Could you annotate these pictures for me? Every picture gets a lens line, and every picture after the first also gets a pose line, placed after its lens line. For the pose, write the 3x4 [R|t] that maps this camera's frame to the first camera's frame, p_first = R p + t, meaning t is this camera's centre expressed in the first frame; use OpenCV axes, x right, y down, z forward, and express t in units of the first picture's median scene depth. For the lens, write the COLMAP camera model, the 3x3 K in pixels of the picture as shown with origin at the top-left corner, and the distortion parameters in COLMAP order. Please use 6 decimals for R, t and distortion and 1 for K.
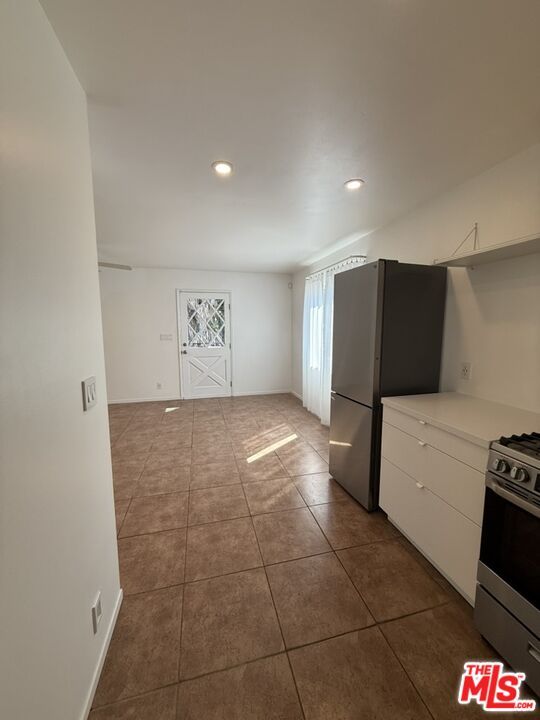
lens RADIAL K [[286.8, 0, 271.6], [0, 286.8, 356.9], [0, 0, 1]] dist [-0.000298, -0.000036]
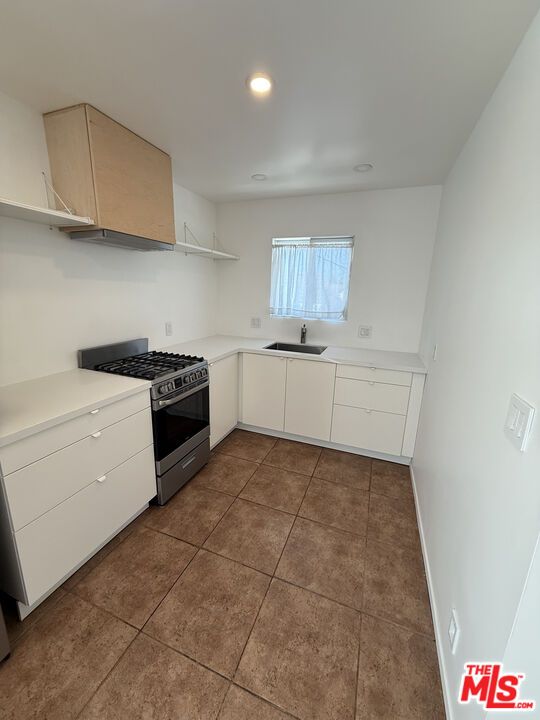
lens RADIAL K [[286.8, 0, 271.6], [0, 286.8, 356.9], [0, 0, 1]] dist [-0.000298, -0.000036]
pose [[-0.818279, -0.148377, 0.555342, -0.332532], [0.039516, 0.949305, 0.311862, -0.160400], [-0.573462, 0.277135, -0.770933, 1.168451]]
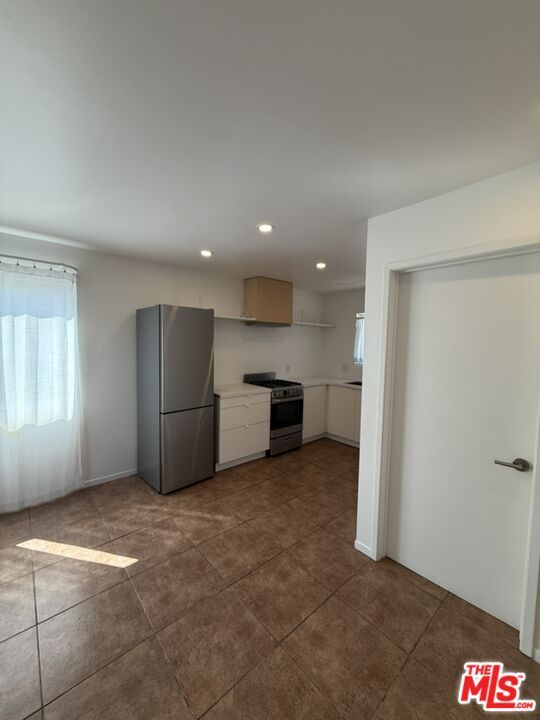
lens RADIAL K [[286.8, 0, 271.6], [0, 286.8, 356.9], [0, 0, 1]] dist [-0.000298, -0.000036]
pose [[-0.459610, -0.051036, 0.886653, -1.288077], [0.081235, 0.991747, 0.099195, -0.228884], [-0.884398, 0.117618, -0.451671, 1.582602]]
